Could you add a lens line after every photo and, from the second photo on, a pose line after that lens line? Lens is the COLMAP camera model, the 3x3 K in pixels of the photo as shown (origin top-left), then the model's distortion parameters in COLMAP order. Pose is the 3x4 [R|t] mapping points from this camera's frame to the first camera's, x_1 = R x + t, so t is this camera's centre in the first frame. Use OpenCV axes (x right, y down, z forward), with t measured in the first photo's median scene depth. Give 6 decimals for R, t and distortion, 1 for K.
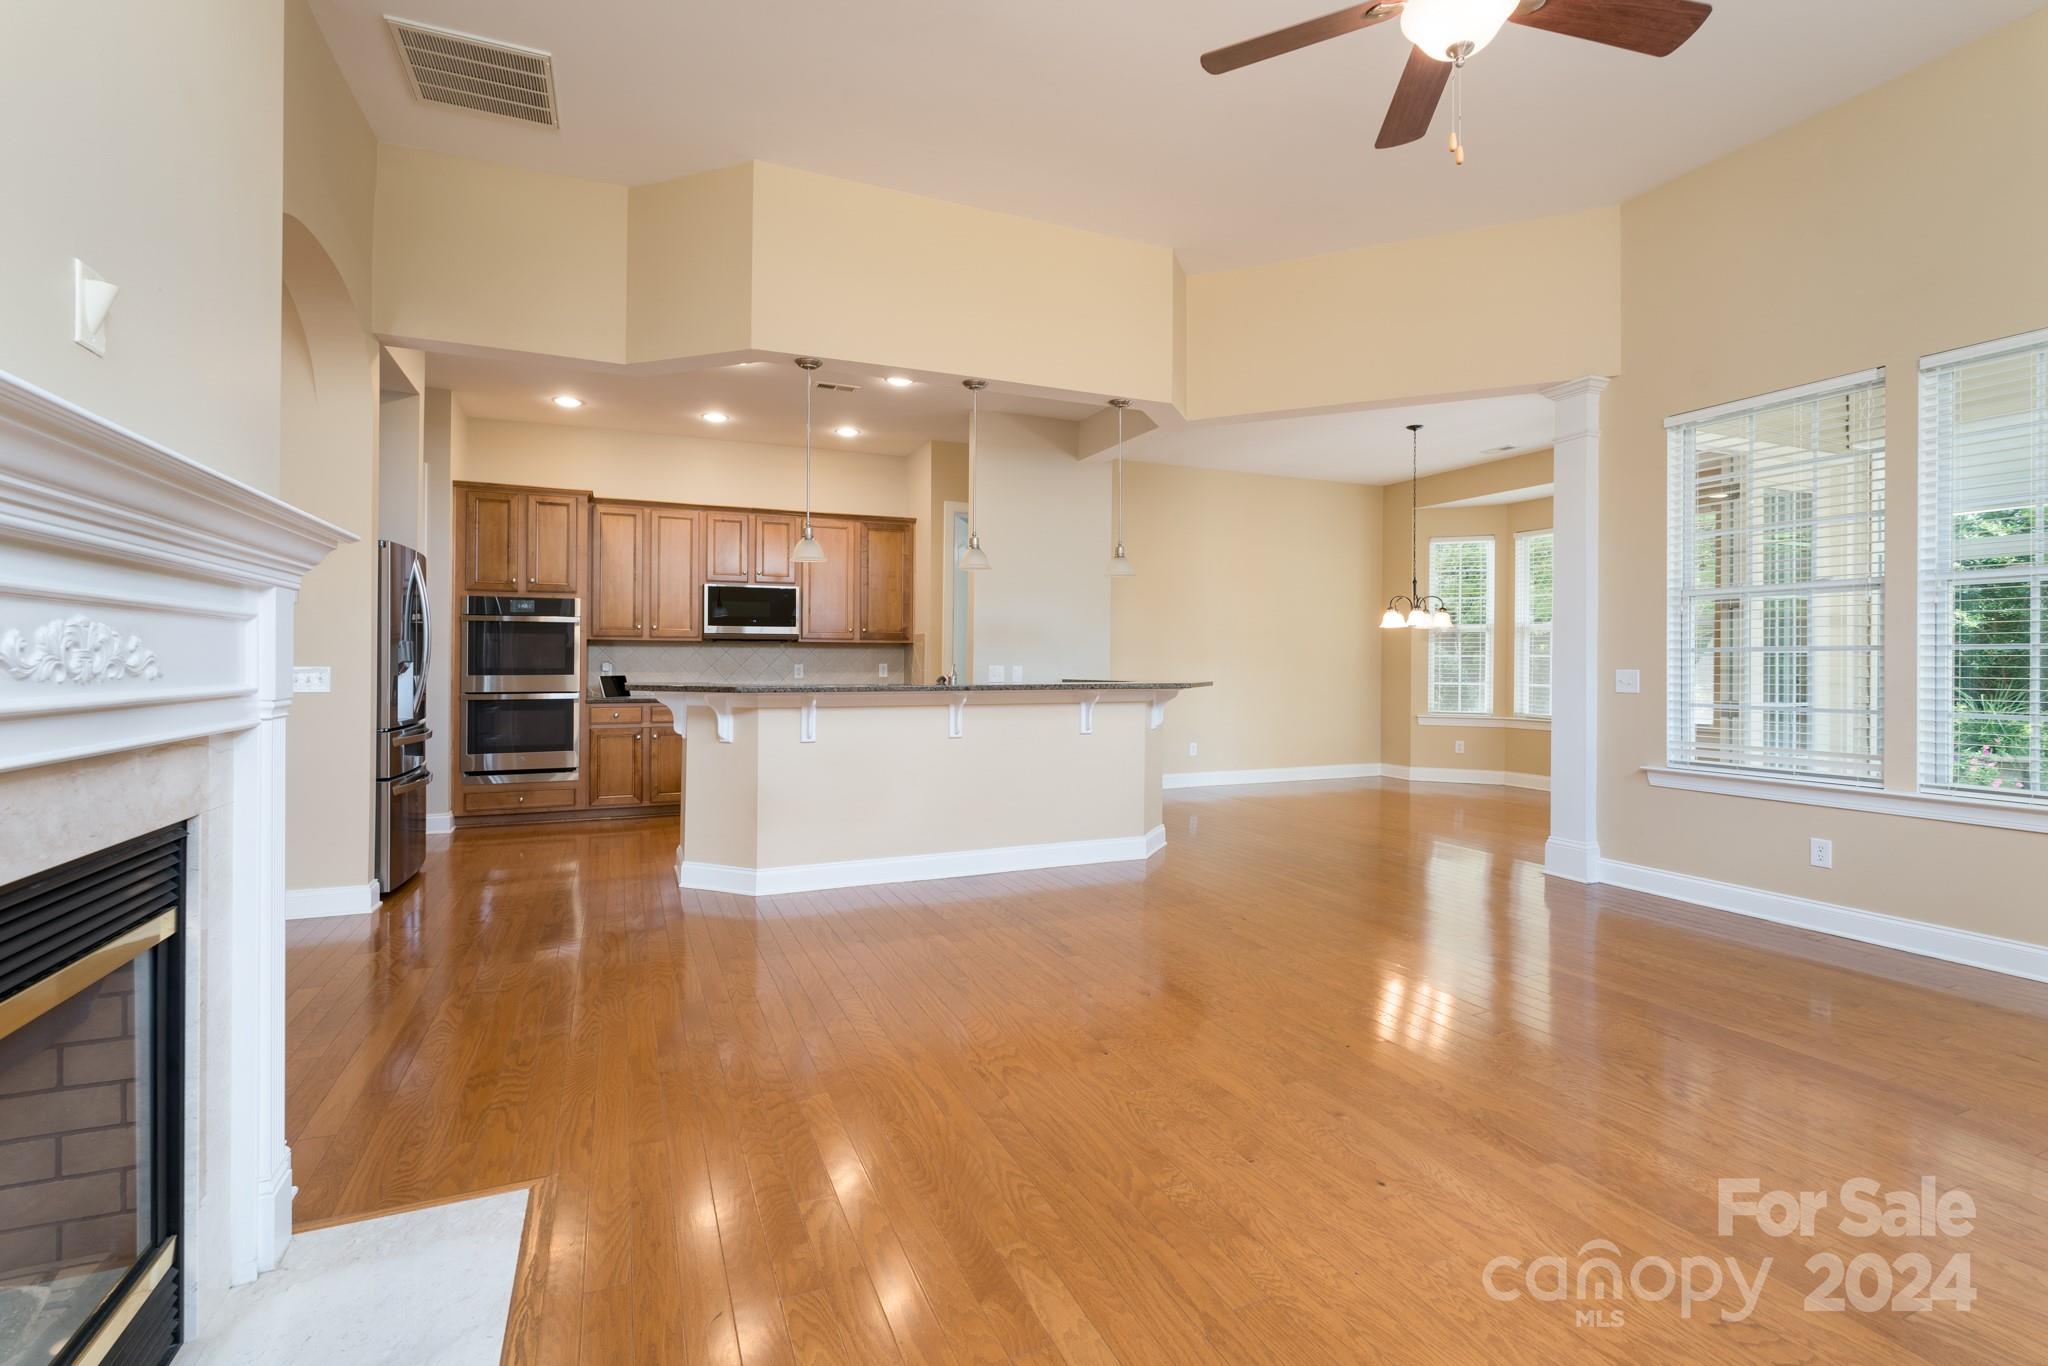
lens RADIAL K [[928.4, 0, 1024.8], [0, 928.4, 663.1], [0, 0, 1]] dist [-0.002201, 0.000019]
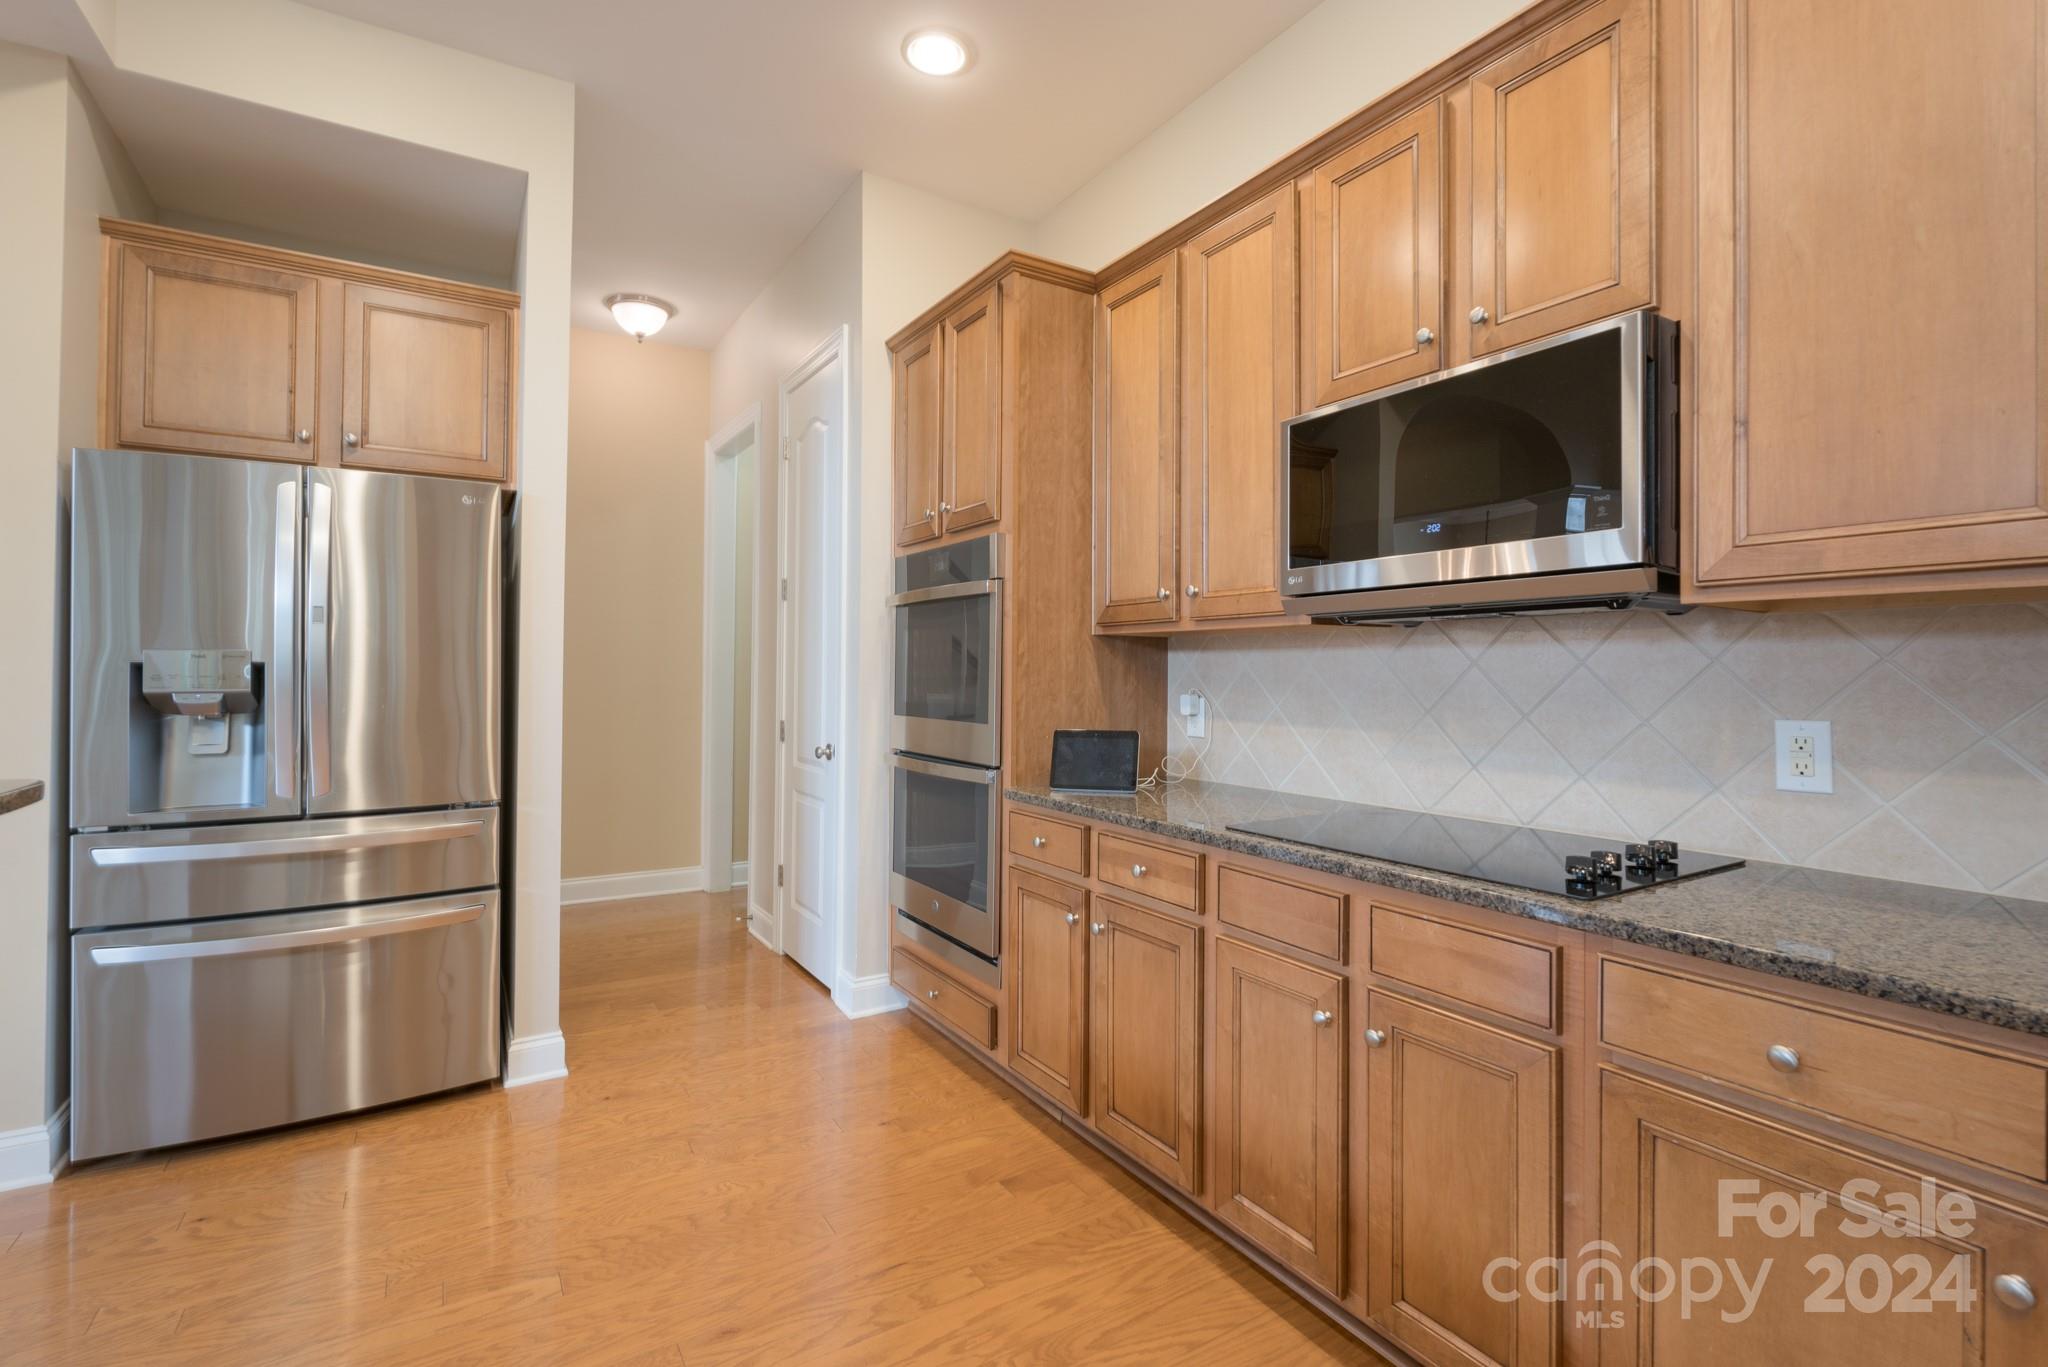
lens RADIAL K [[928.4, 0, 1024.8], [0, 928.4, 663.6], [0, 0, 1]] dist [-0.002201, 0.000019]
pose [[0.137075, -0.006390, -0.990540, -0.082394], [0.002162, 0.999979, -0.006151, -0.011004], [0.990558, -0.001298, 0.137086, 0.937504]]
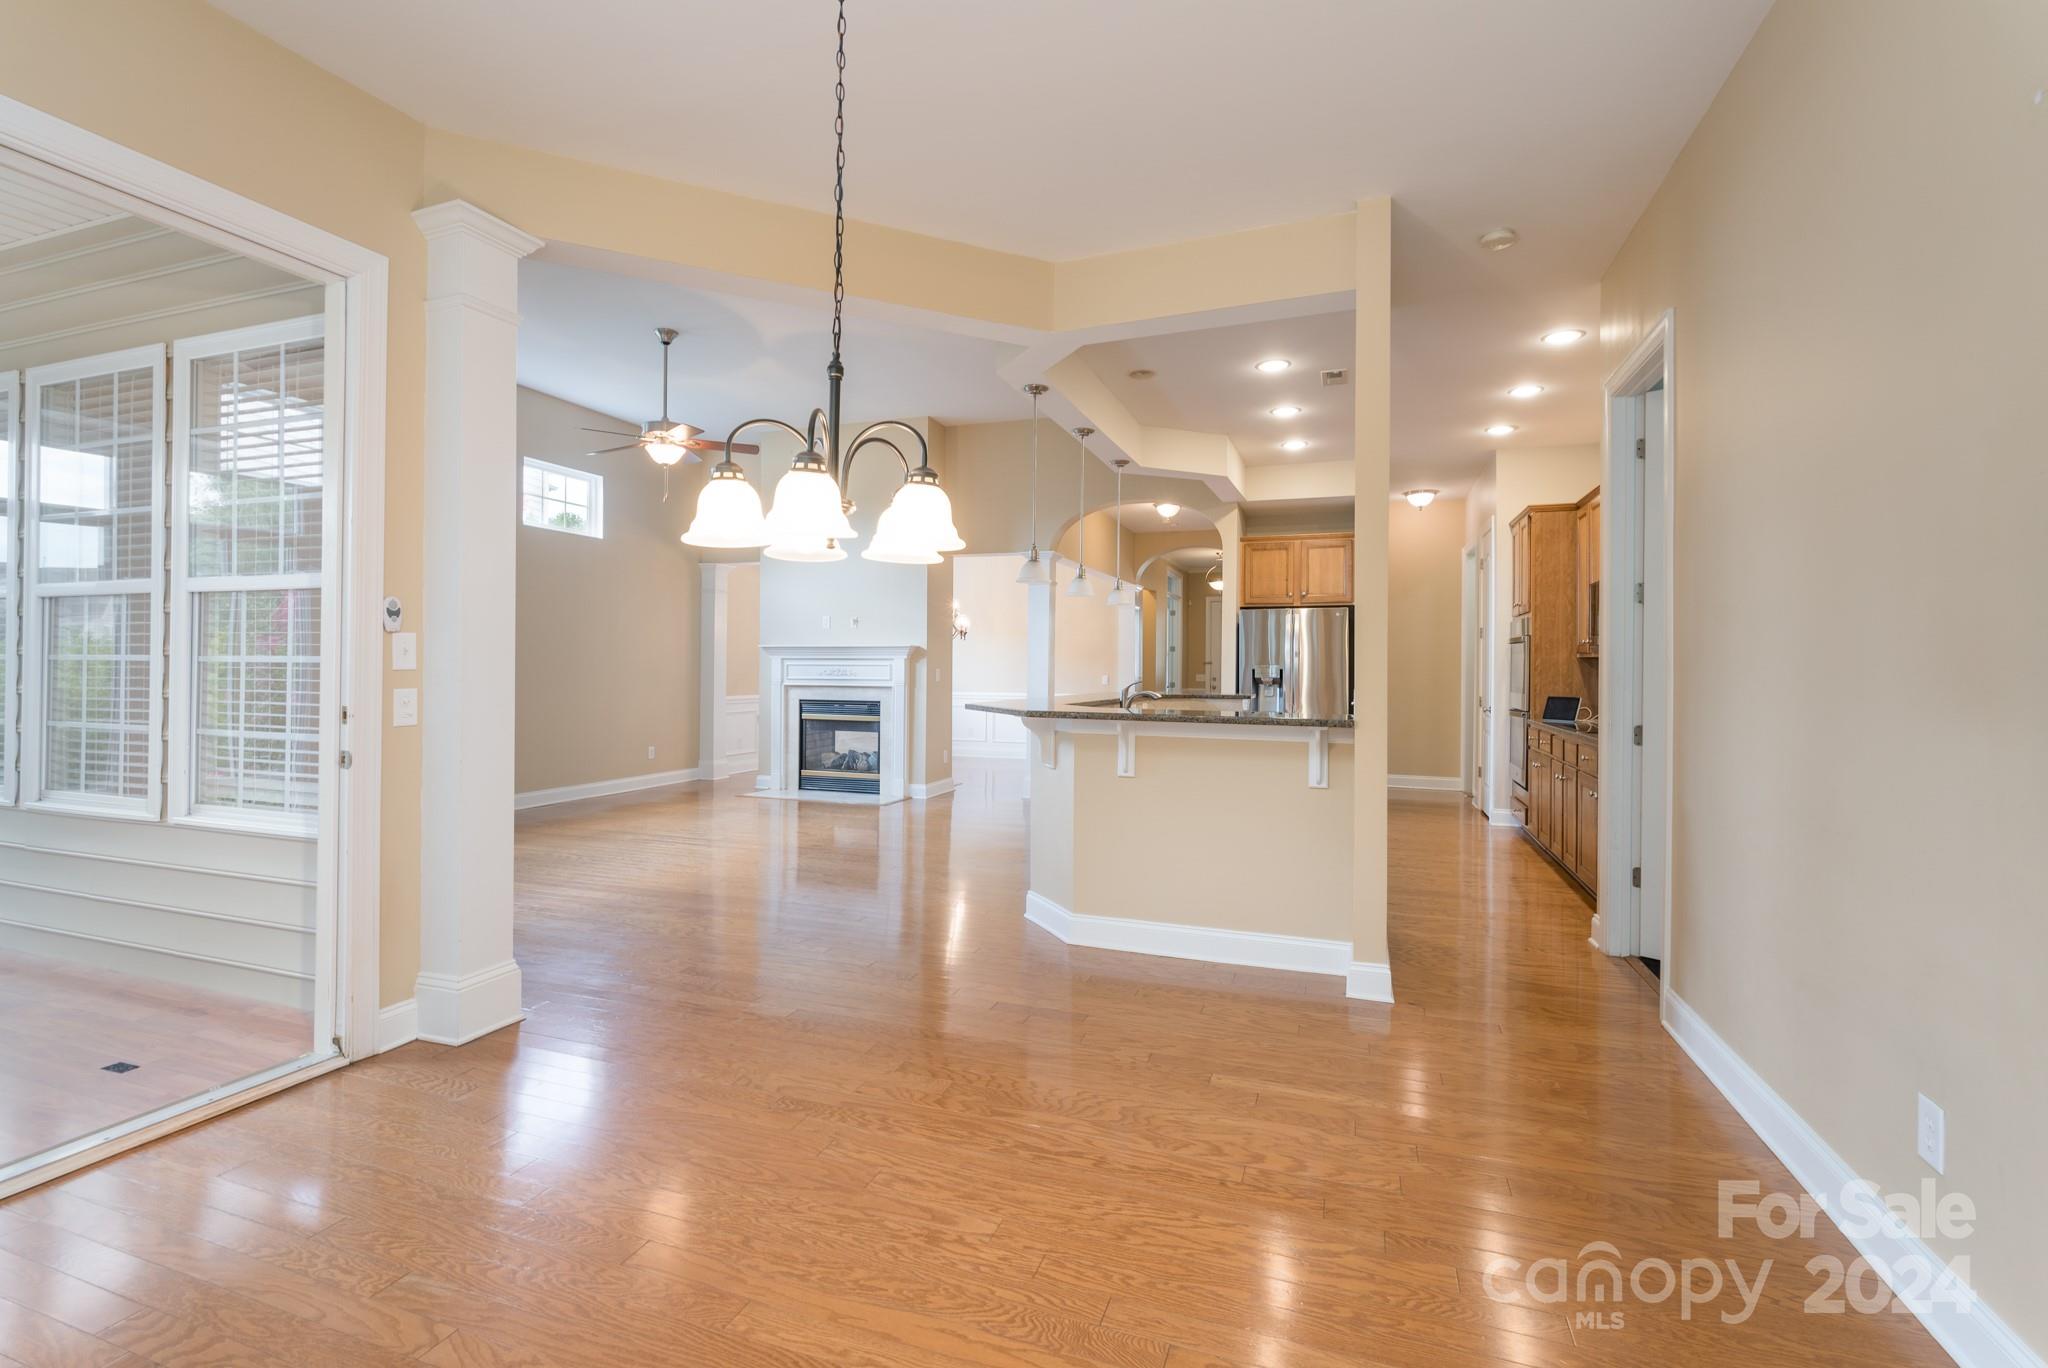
lens RADIAL K [[928.4, 0, 1024.8], [0, 928.4, 664.1], [0, 0, 1]] dist [-0.002201, 0.000019]
pose [[-0.691908, -0.006287, -0.721958, 0.589621], [-0.000977, 0.999969, -0.007771, -0.011275], [0.721985, -0.004672, -0.691893, 1.270077]]
